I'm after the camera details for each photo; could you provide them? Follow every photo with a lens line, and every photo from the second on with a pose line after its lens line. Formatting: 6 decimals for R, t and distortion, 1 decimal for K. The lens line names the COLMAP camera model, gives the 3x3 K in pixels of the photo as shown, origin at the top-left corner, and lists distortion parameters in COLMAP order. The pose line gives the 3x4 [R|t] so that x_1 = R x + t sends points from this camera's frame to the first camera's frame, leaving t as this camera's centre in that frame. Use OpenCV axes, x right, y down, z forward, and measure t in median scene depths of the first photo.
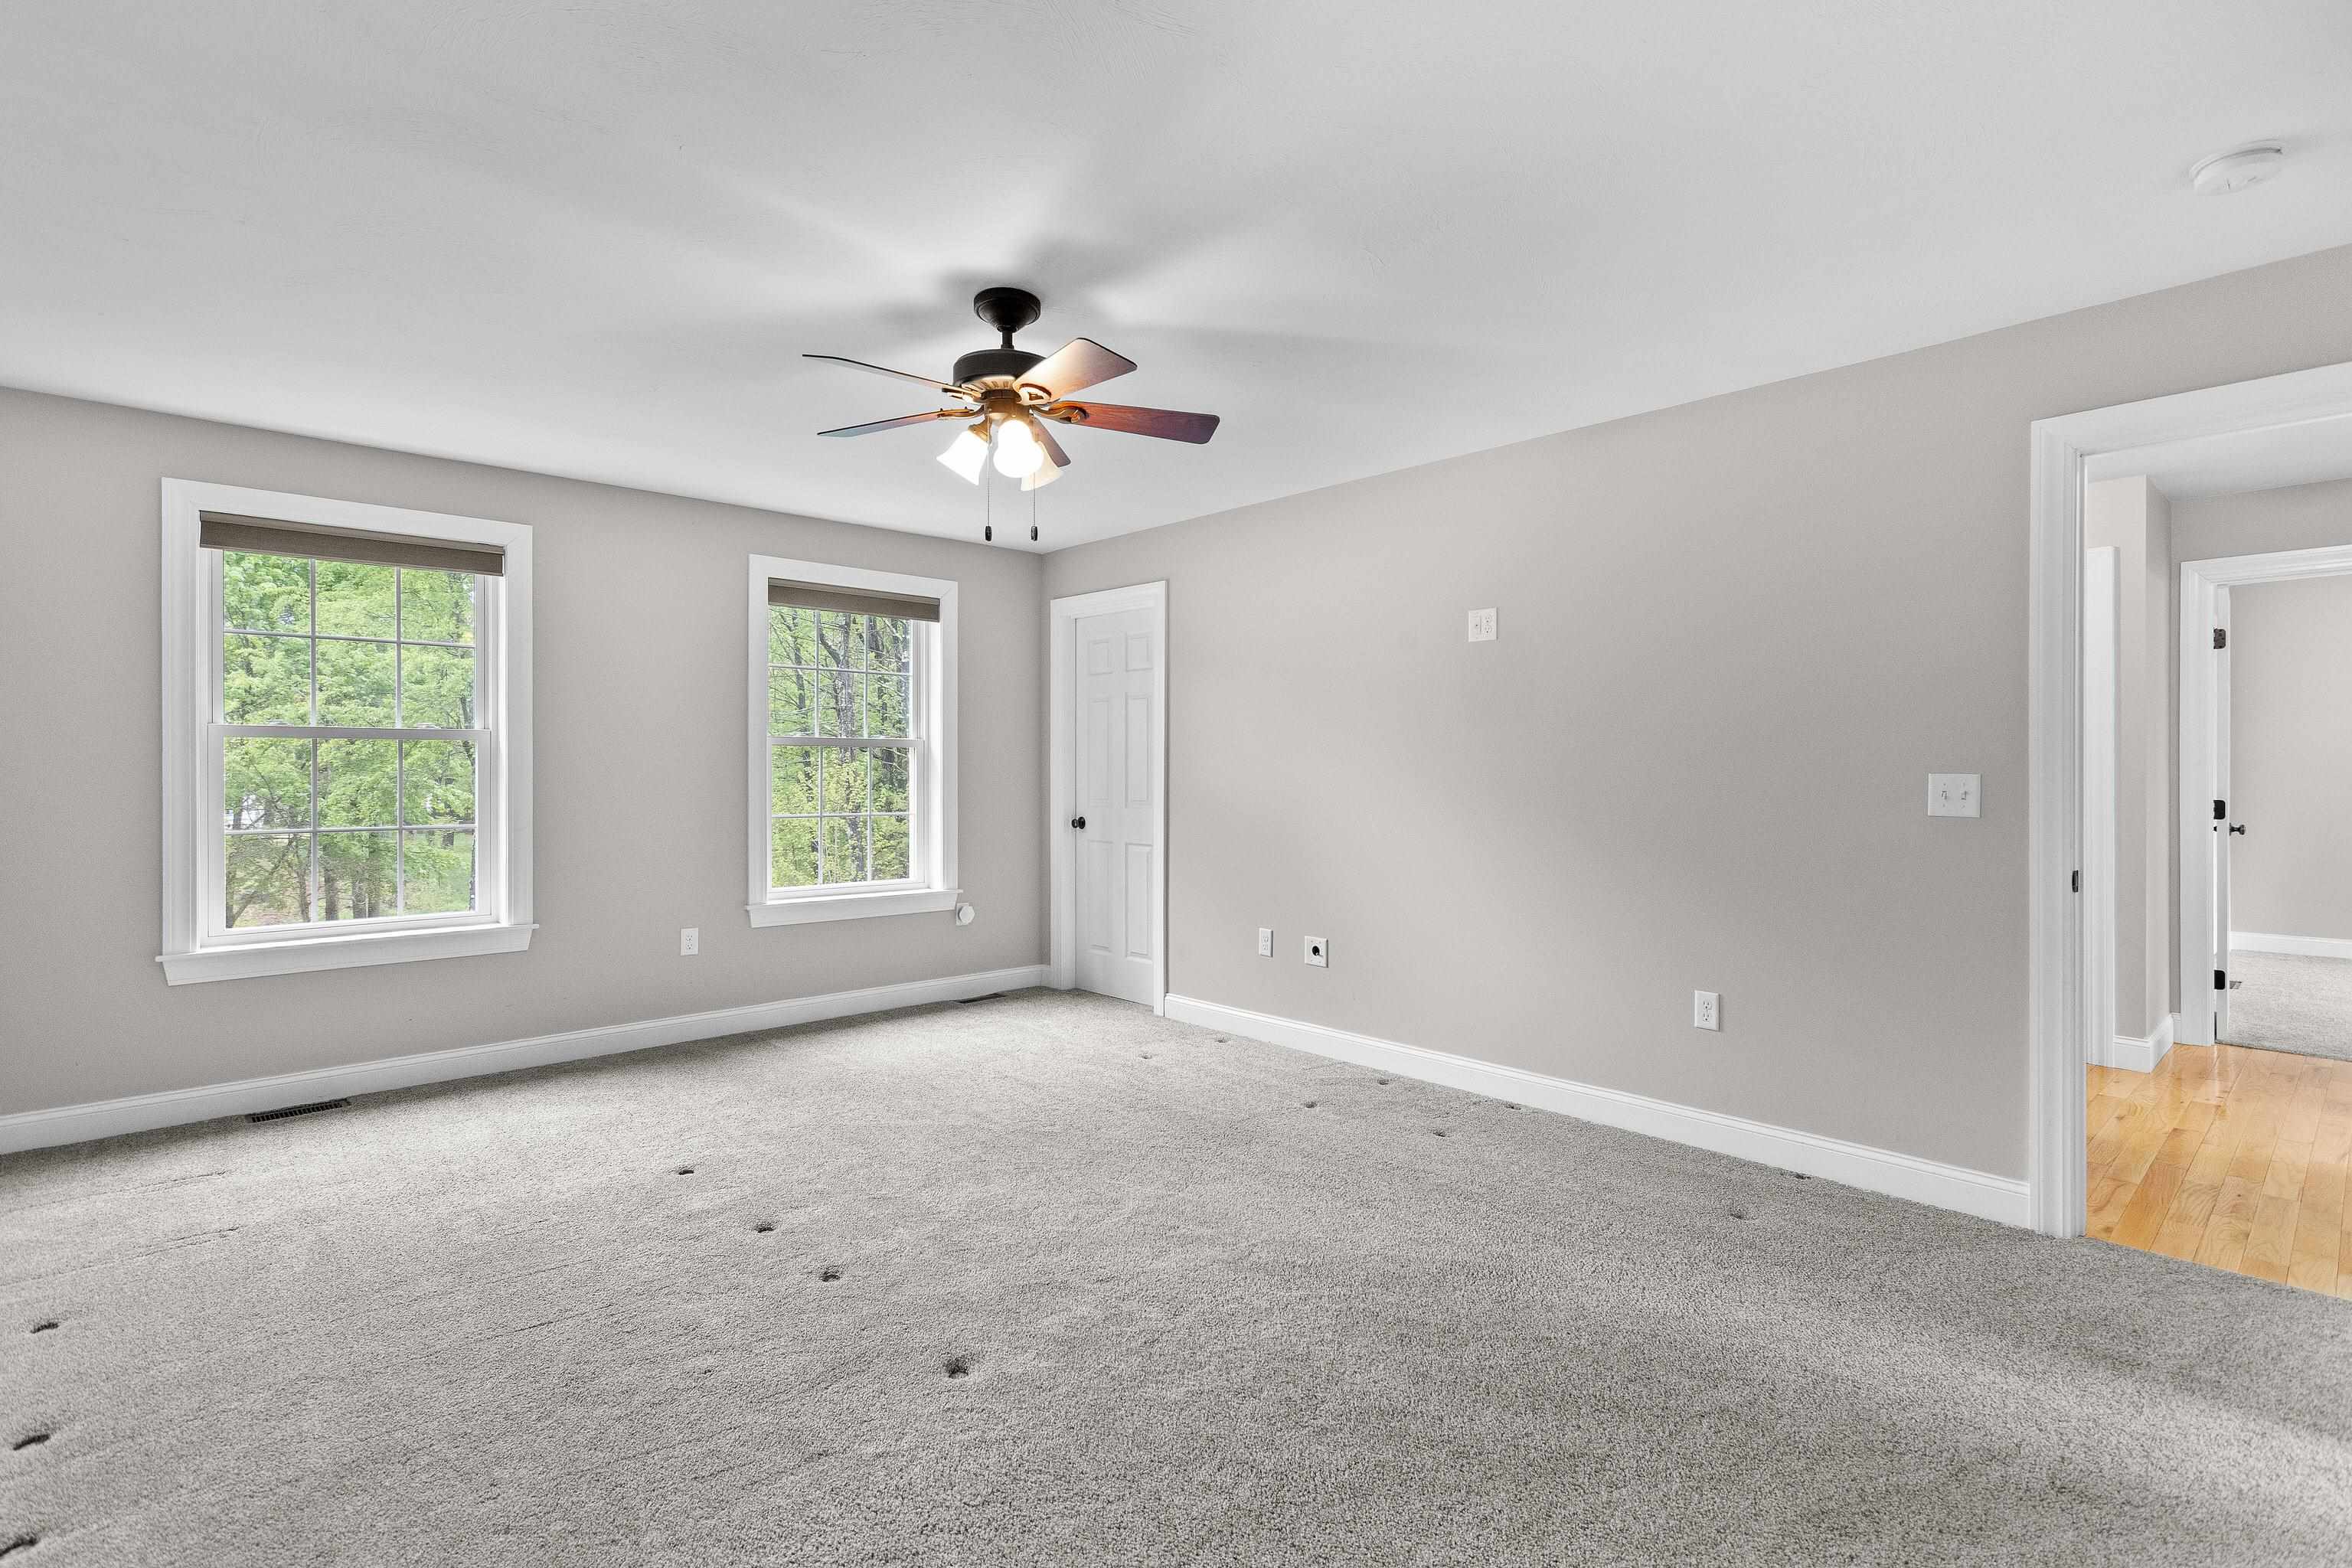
lens RADIAL K [[1117.2, 0, 1170.2], [0, 1117.2, 768.4], [0, 0, 1]] dist [0.001684, 0.000410]
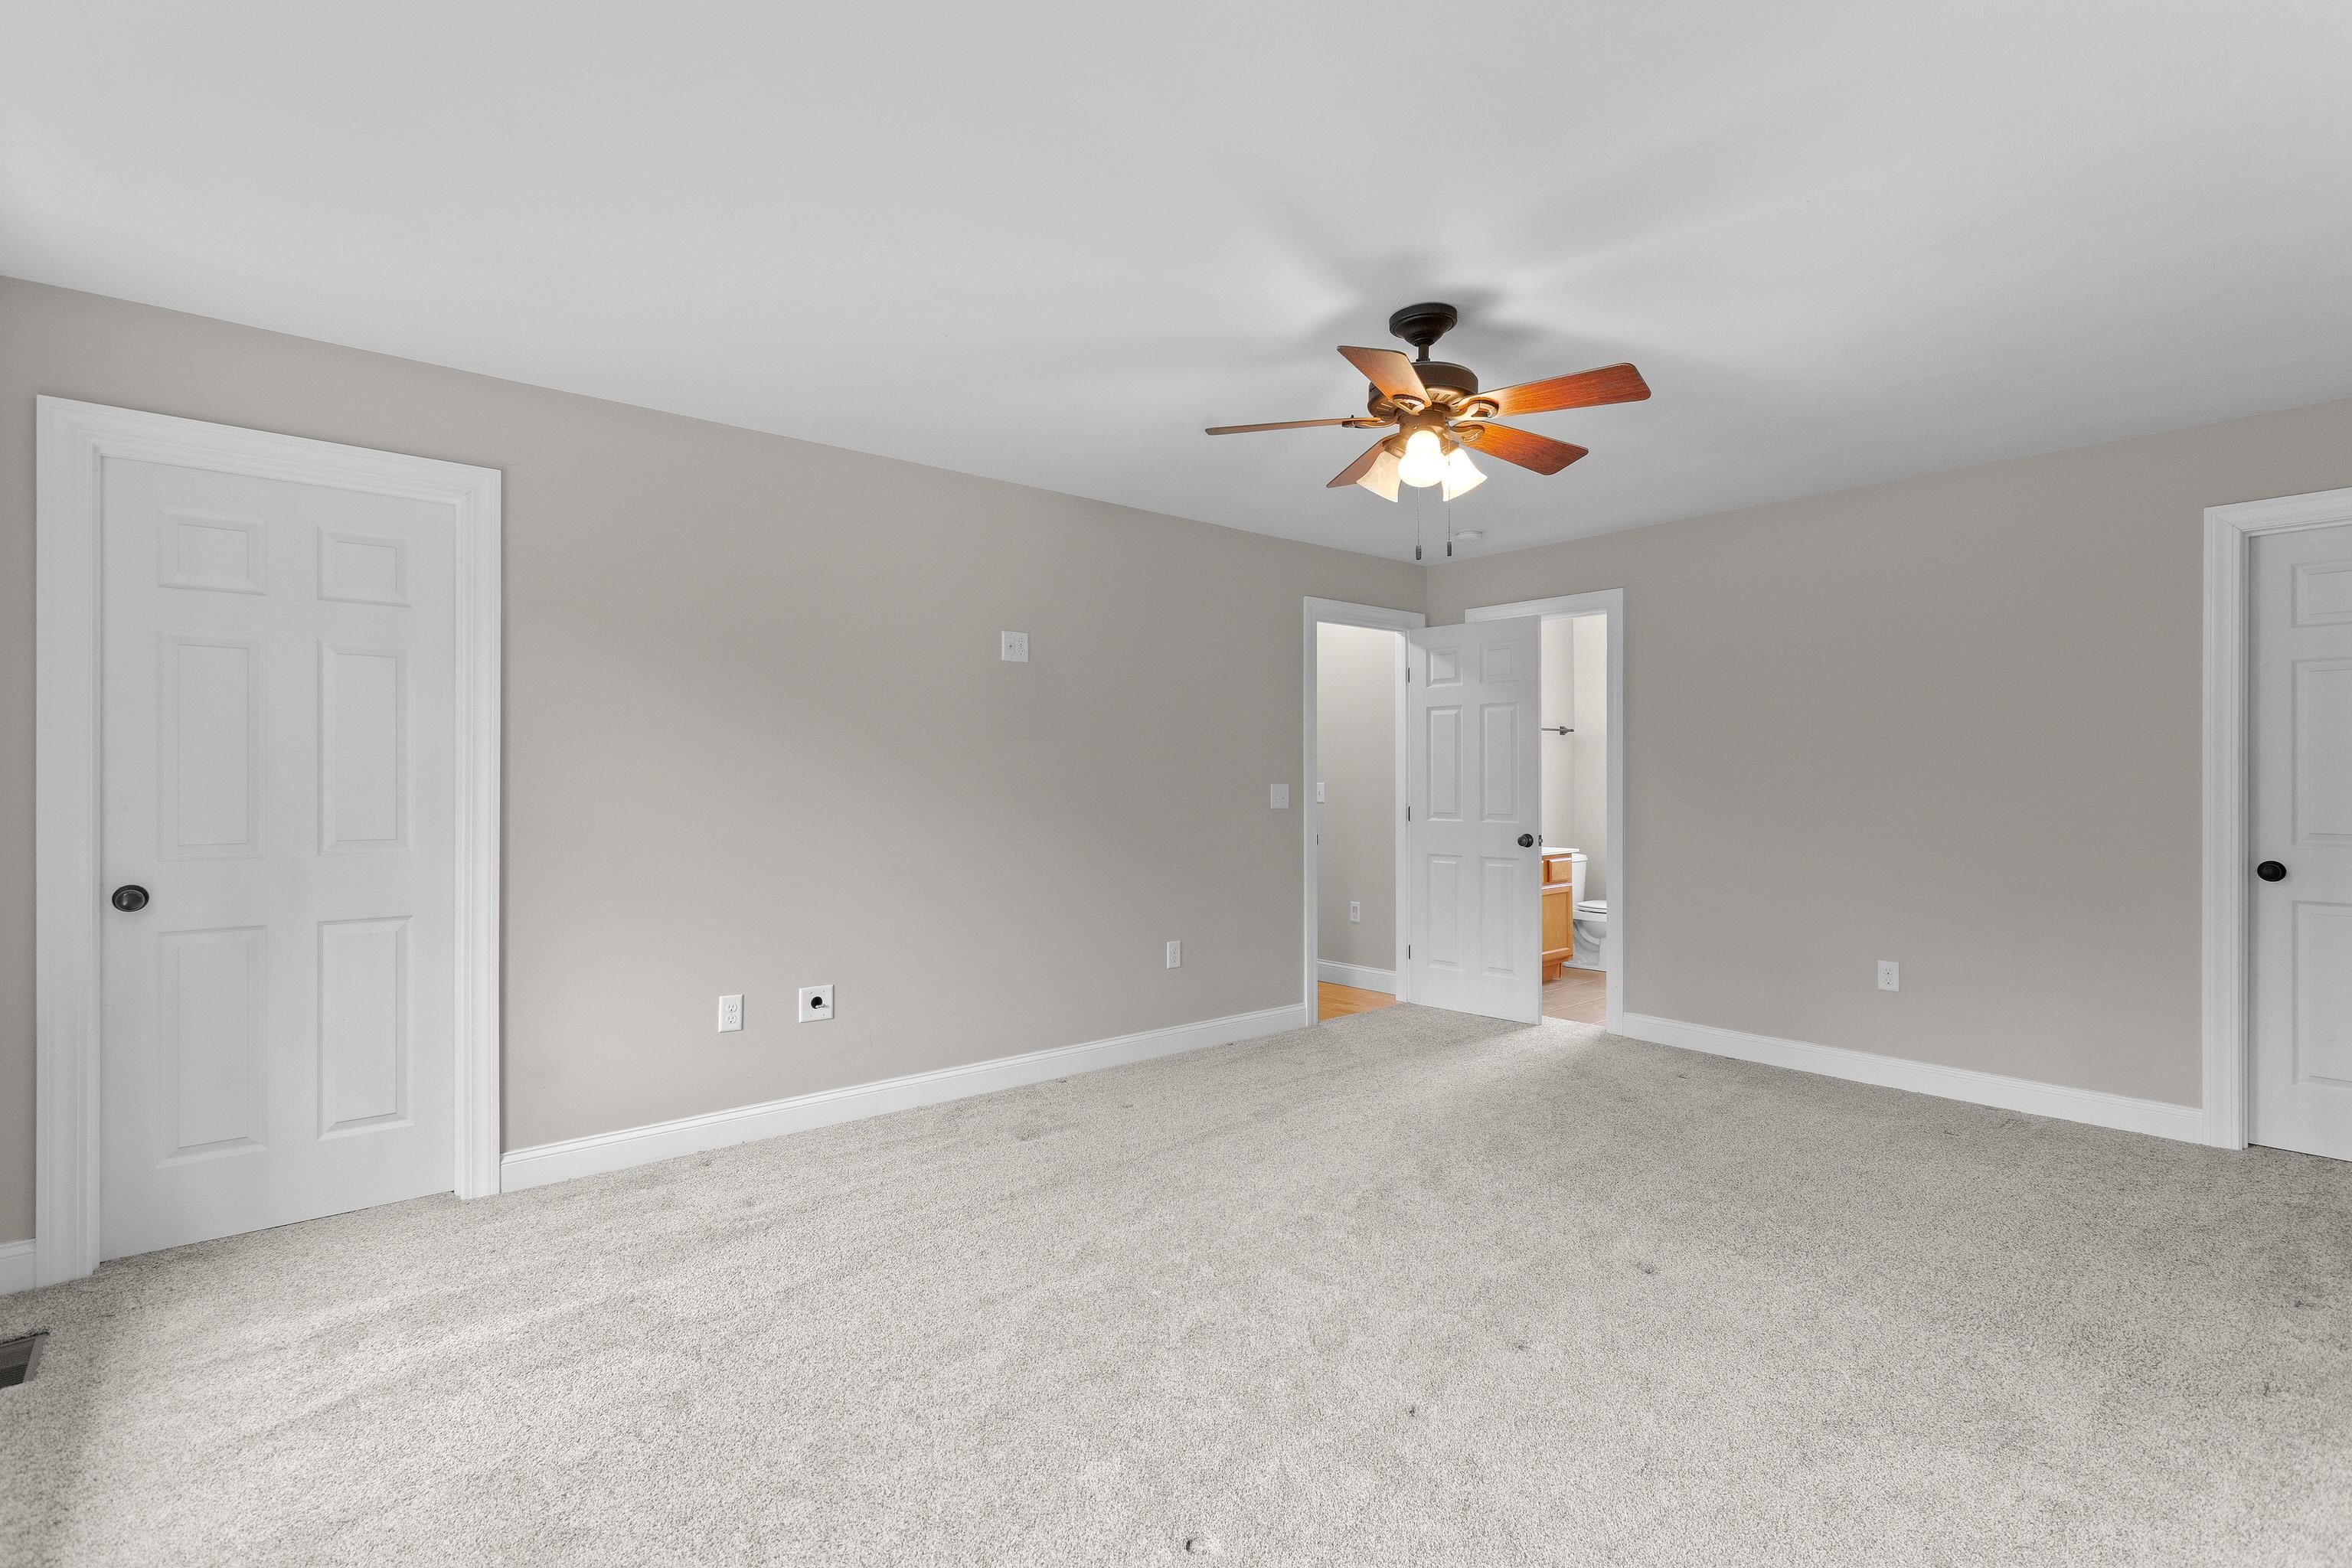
lens RADIAL K [[1117.2, 0, 1170.2], [0, 1117.2, 768.4], [0, 0, 1]] dist [0.001684, 0.000410]
pose [[0.040408, 0.006536, 0.999162, -0.776401], [-0.004200, 0.999971, -0.006371, -0.005928], [-0.999174, -0.003939, 0.040434, 0.805585]]
